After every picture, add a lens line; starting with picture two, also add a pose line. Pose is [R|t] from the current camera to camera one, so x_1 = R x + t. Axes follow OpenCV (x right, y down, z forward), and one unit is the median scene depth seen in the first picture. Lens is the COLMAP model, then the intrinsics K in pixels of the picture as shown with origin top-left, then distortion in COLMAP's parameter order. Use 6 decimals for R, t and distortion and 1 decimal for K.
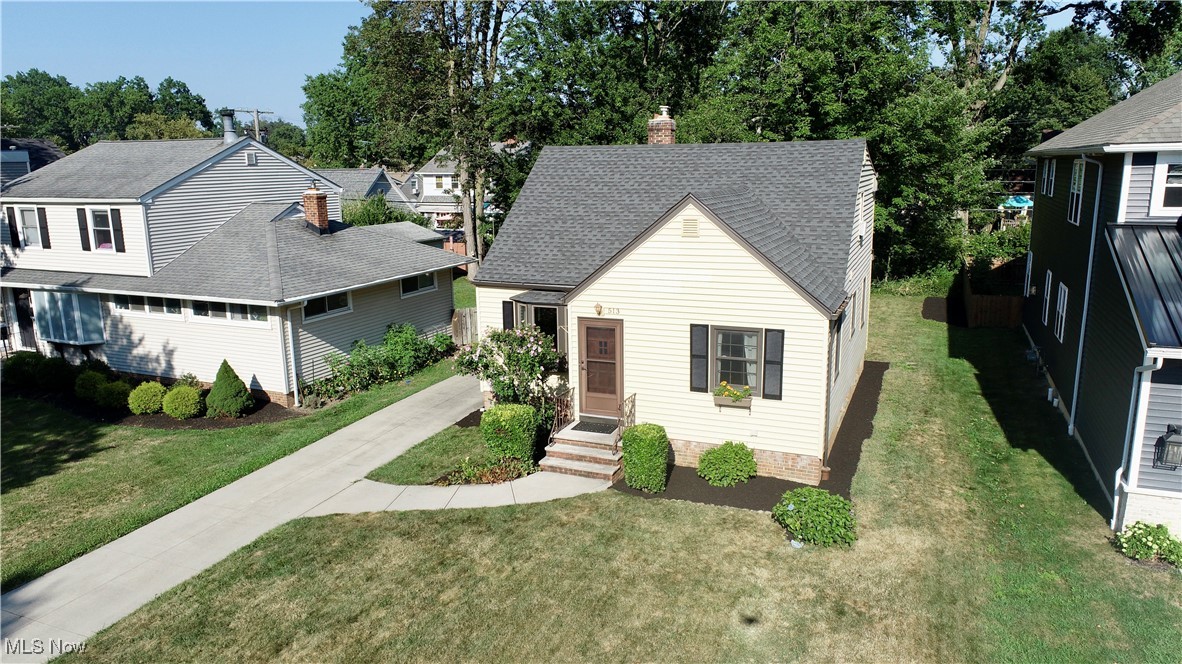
lens RADIAL K [[793.5, 0, 591.2], [0, 793.5, 331.0], [0, 0, 1]] dist [-0.007407, 0.006541]
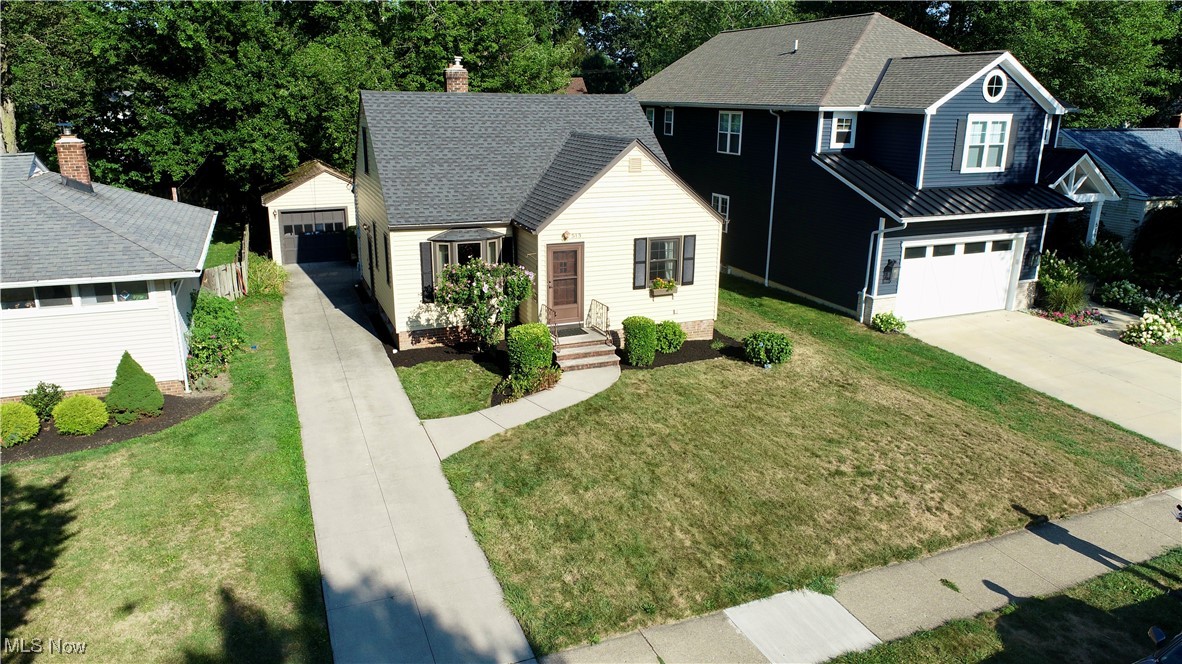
lens RADIAL K [[793.5, 0, 590.0], [0, 793.5, 331.5], [0, 0, 1]] dist [-0.007407, 0.006541]
pose [[0.704513, -0.180923, 0.686242, -0.853552], [0.124807, 0.983474, 0.131156, -0.038932], [-0.698631, -0.006753, 0.715451, 0.103706]]
